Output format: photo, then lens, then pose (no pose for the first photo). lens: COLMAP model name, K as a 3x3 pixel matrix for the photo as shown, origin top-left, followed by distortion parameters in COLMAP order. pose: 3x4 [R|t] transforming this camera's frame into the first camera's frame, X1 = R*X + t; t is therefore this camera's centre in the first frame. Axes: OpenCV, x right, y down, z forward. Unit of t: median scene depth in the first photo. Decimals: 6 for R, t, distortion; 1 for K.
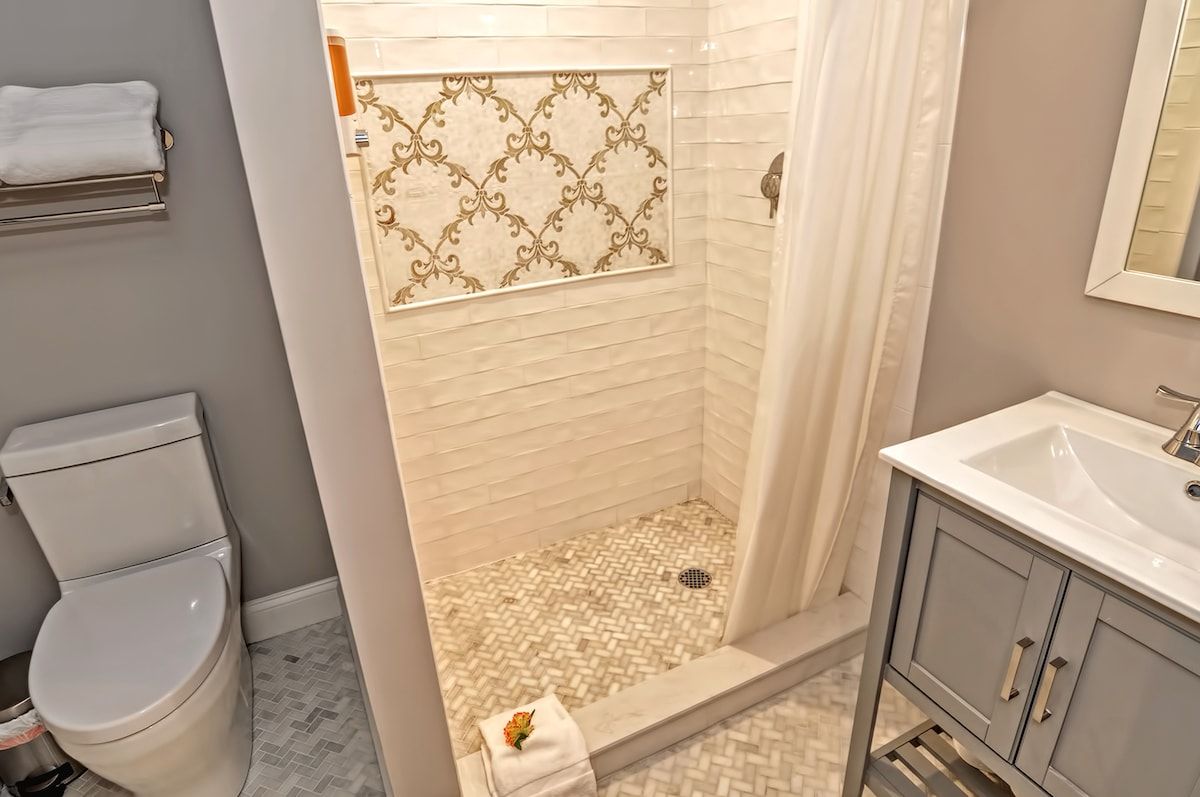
lens RADIAL K [[658.7, 0, 596.9], [0, 658.7, 393.6], [0, 0, 1]] dist [-0.041348, 0.001833]
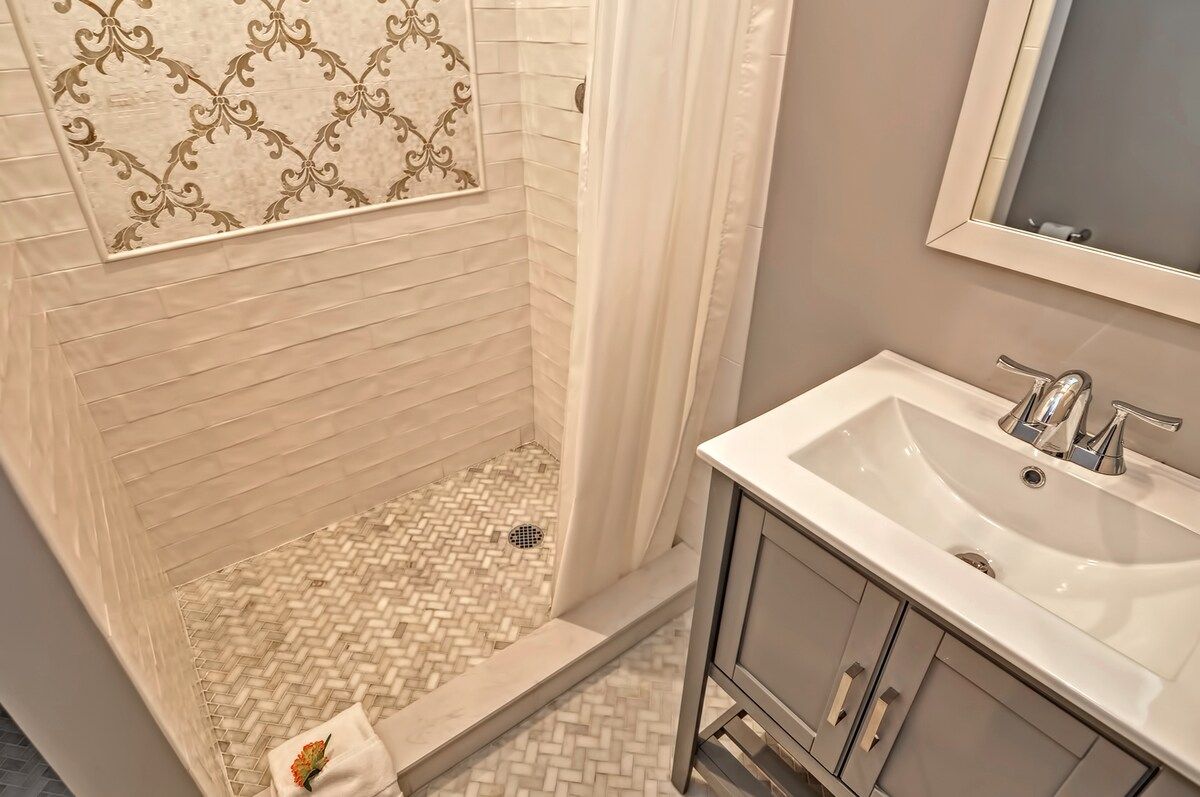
lens RADIAL K [[658.7, 0, 583.0], [0, 658.7, 408.4], [0, 0, 1]] dist [-0.041348, 0.001833]
pose [[0.978778, -0.061695, 0.195417, 0.069398], [0.031661, 0.987681, 0.153242, -0.049194], [-0.202464, -0.143803, 0.968674, 0.121741]]
